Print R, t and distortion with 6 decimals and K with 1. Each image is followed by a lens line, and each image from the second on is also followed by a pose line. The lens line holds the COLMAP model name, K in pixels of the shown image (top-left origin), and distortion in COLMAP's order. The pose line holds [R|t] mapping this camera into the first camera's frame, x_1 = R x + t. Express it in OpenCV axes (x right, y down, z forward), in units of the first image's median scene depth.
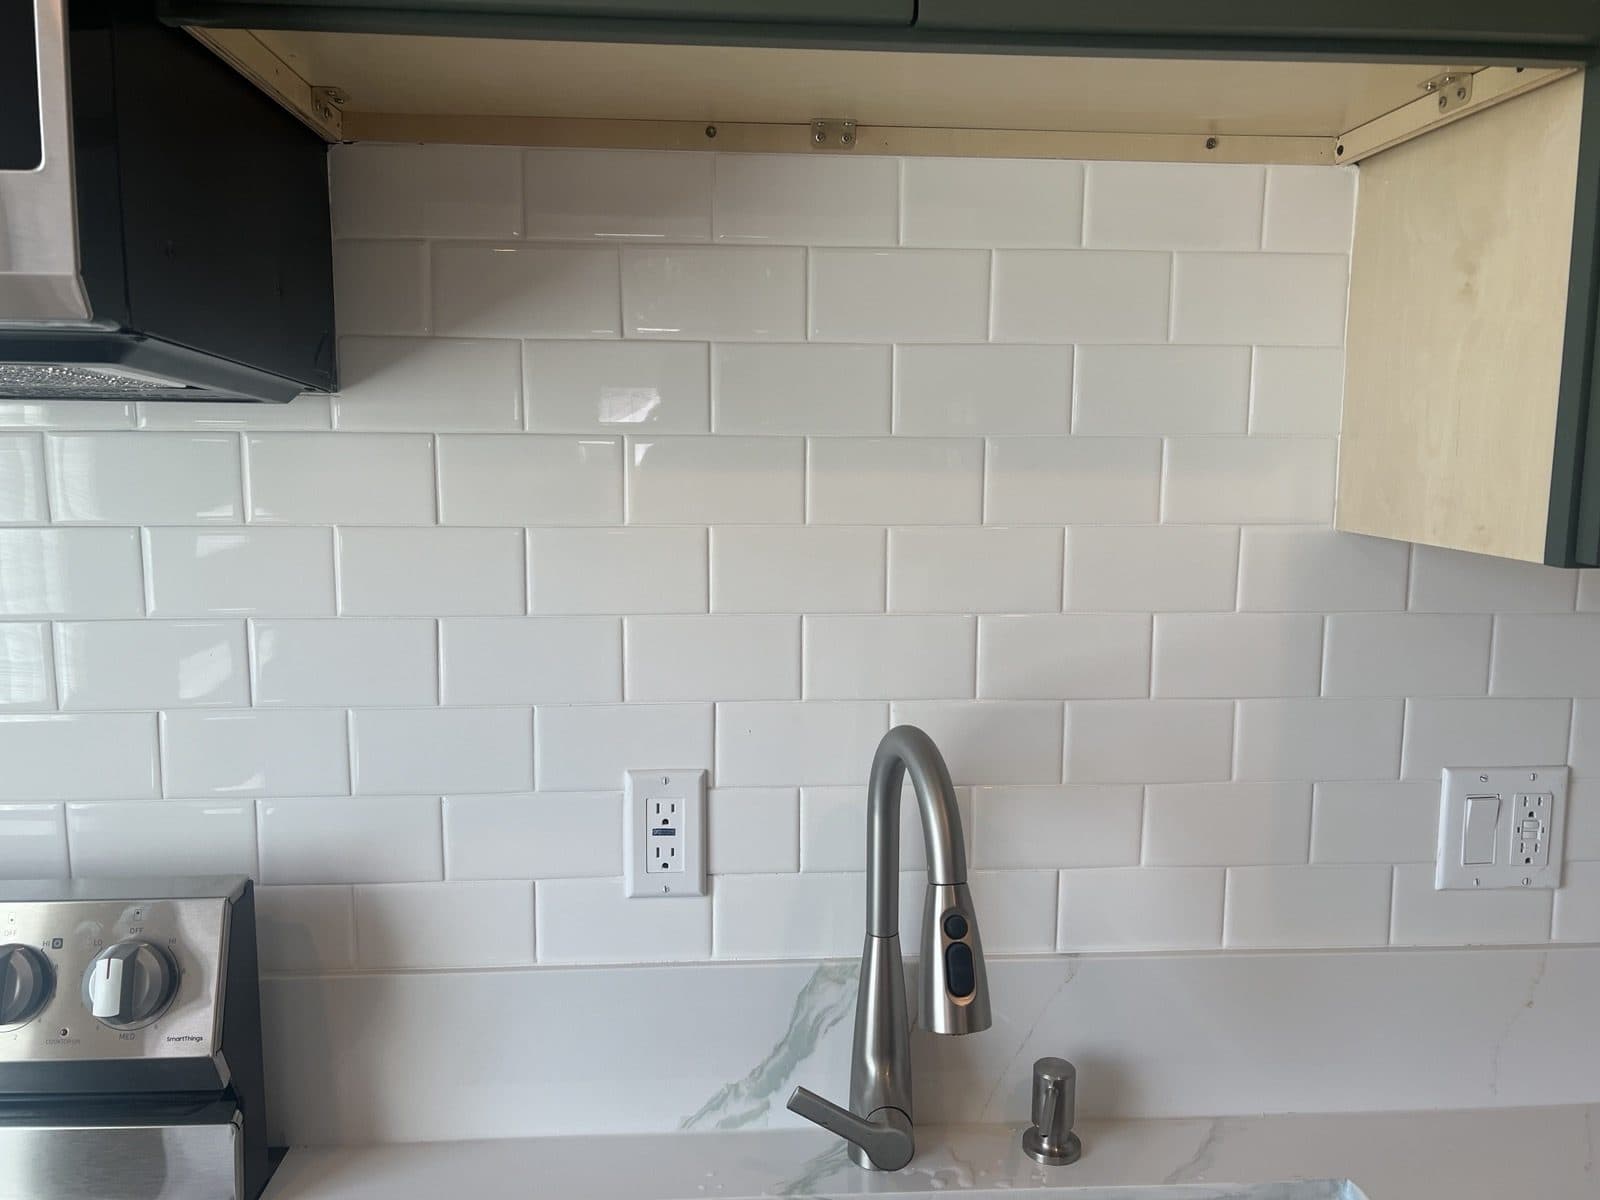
lens RADIAL K [[1209.1, 0, 789.7], [0, 1209.1, 590.8], [0, 0, 1]] dist [0.049009, -0.053888]
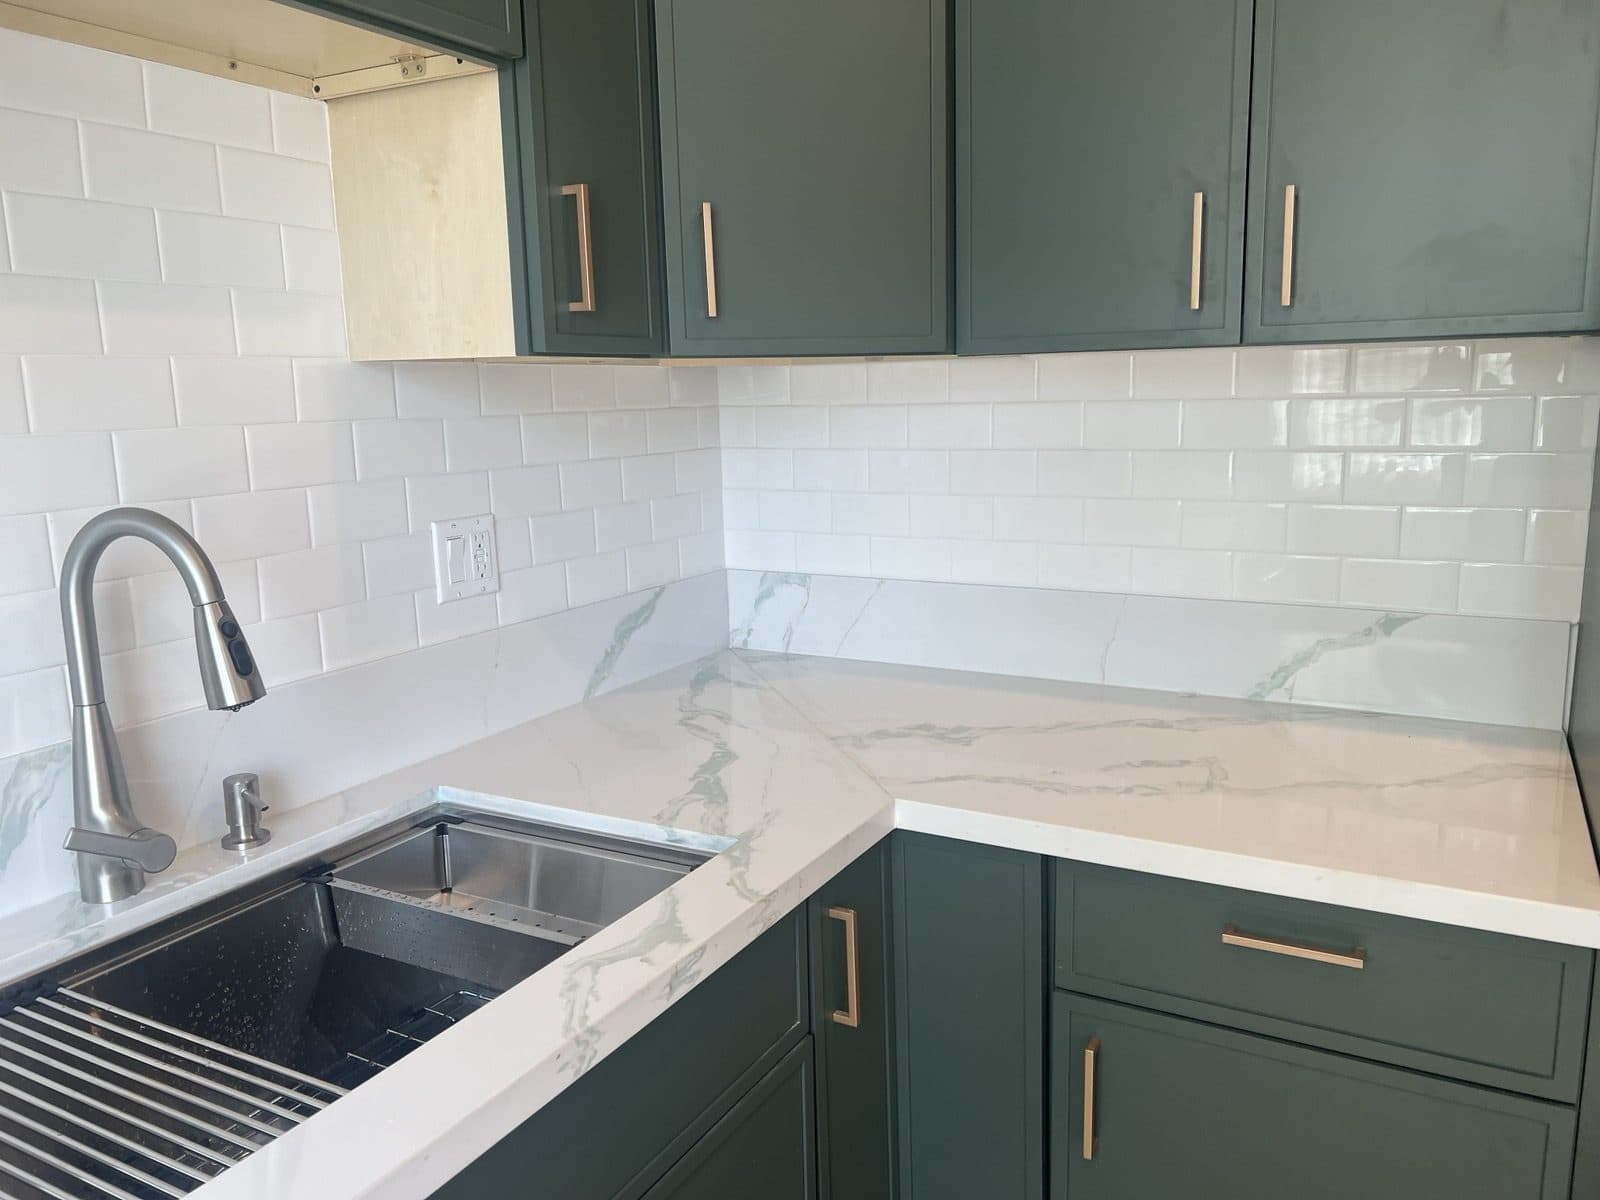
lens RADIAL K [[1209.1, 0, 800.9], [0, 1209.1, 599.9], [0, 0, 1]] dist [0.049009, -0.053888]
pose [[0.542220, -0.162870, 0.824300, -0.493117], [0.131095, 0.985418, 0.108471, 0.140713], [-0.829947, 0.049247, 0.555665, -0.224093]]
